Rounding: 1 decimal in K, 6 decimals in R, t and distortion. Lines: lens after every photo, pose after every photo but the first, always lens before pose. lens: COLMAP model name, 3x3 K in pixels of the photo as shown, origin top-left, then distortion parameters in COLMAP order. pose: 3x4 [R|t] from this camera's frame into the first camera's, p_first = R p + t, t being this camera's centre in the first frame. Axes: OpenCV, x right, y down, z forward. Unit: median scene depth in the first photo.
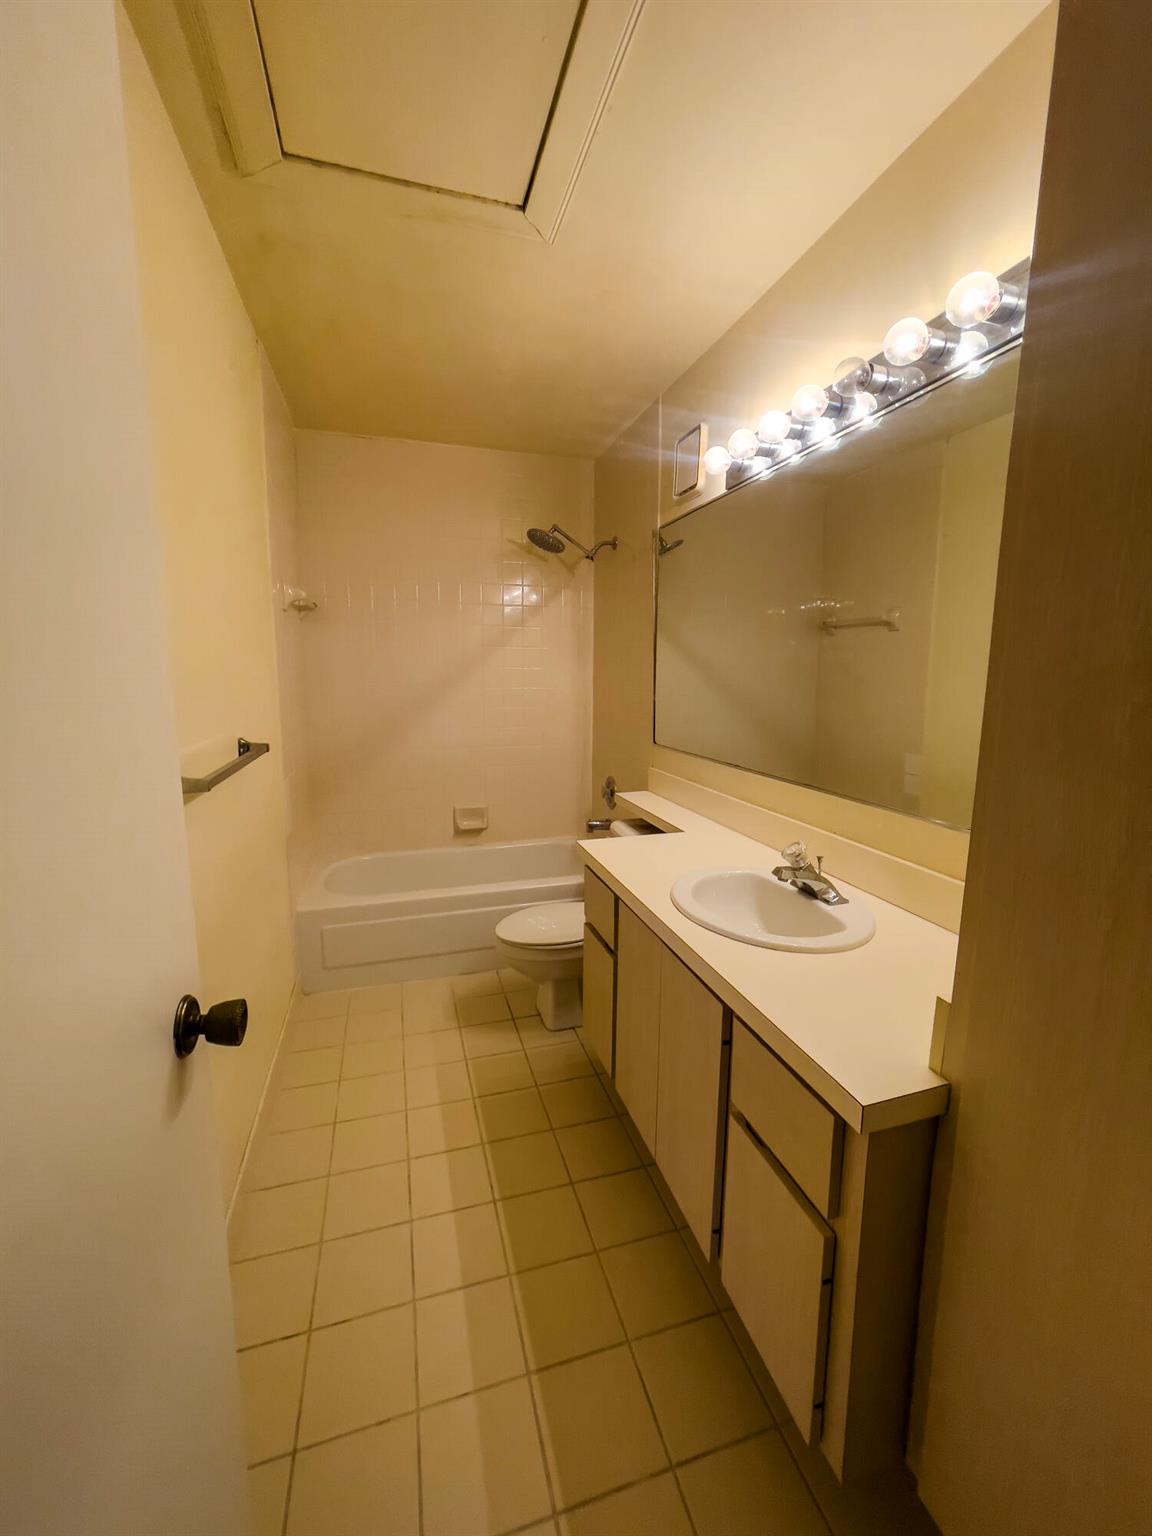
lens RADIAL K [[621.6, 0, 584.7], [0, 621.6, 758.7], [0, 0, 1]] dist [-0.013554, 0.006065]
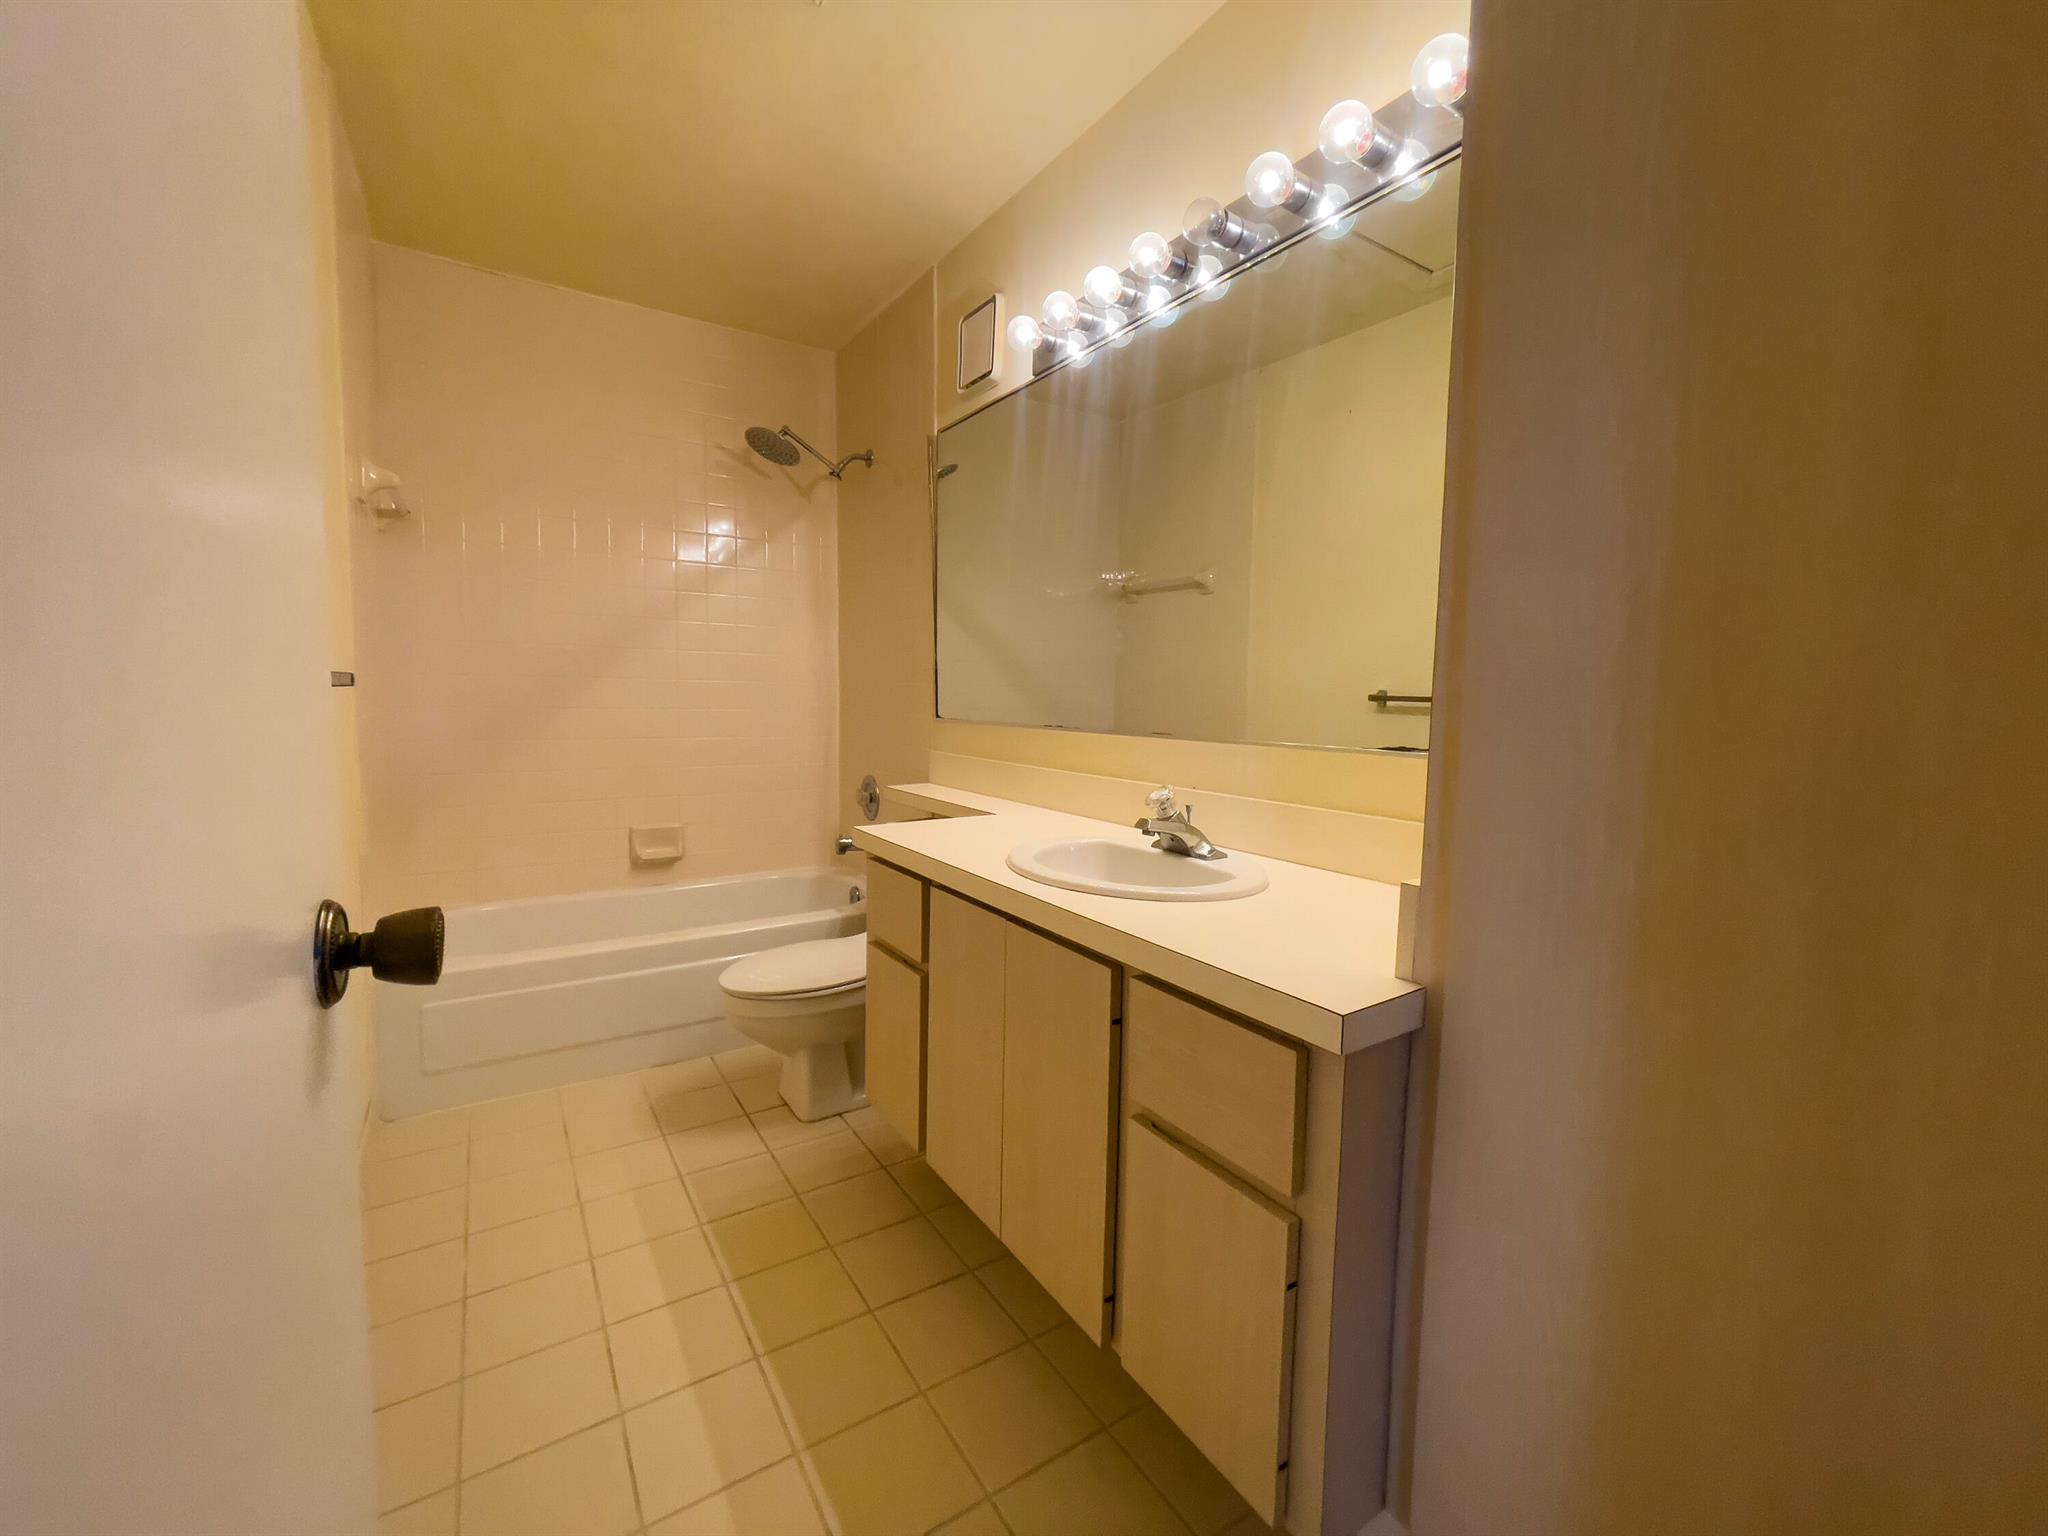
lens RADIAL K [[828.8, 0, 1017.3], [0, 828.8, 749.5], [0, 0, 1]] dist [-0.013554, 0.006065]
pose [[0.962023, -0.013097, 0.272652, -0.076257], [0.031692, 0.997452, -0.063910, 0.096732], [-0.271121, 0.070124, 0.959988, 0.031019]]
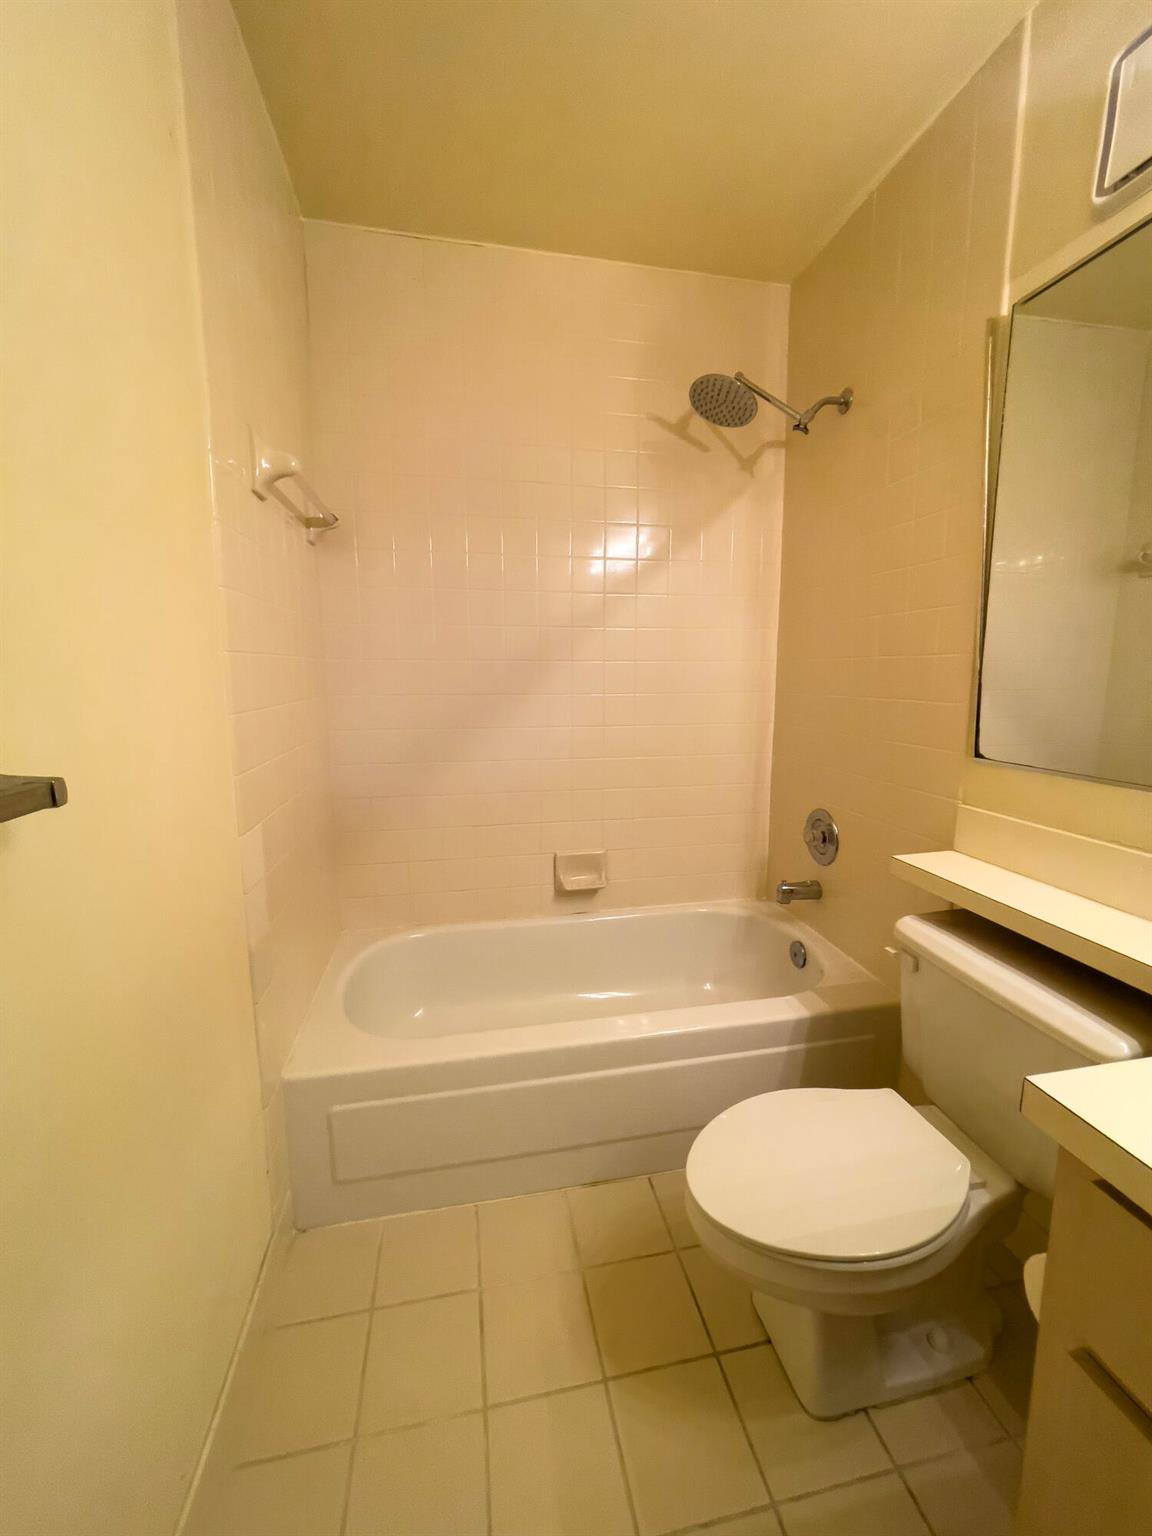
lens RADIAL K [[621.6, 0, 572.3], [0, 621.6, 757.5], [0, 0, 1]] dist [-0.013554, 0.006065]
pose [[0.993747, 0.004807, -0.111549, -0.184250], [-0.005487, 0.999968, -0.005787, -0.022982], [0.111518, 0.006363, 0.993742, 0.564119]]
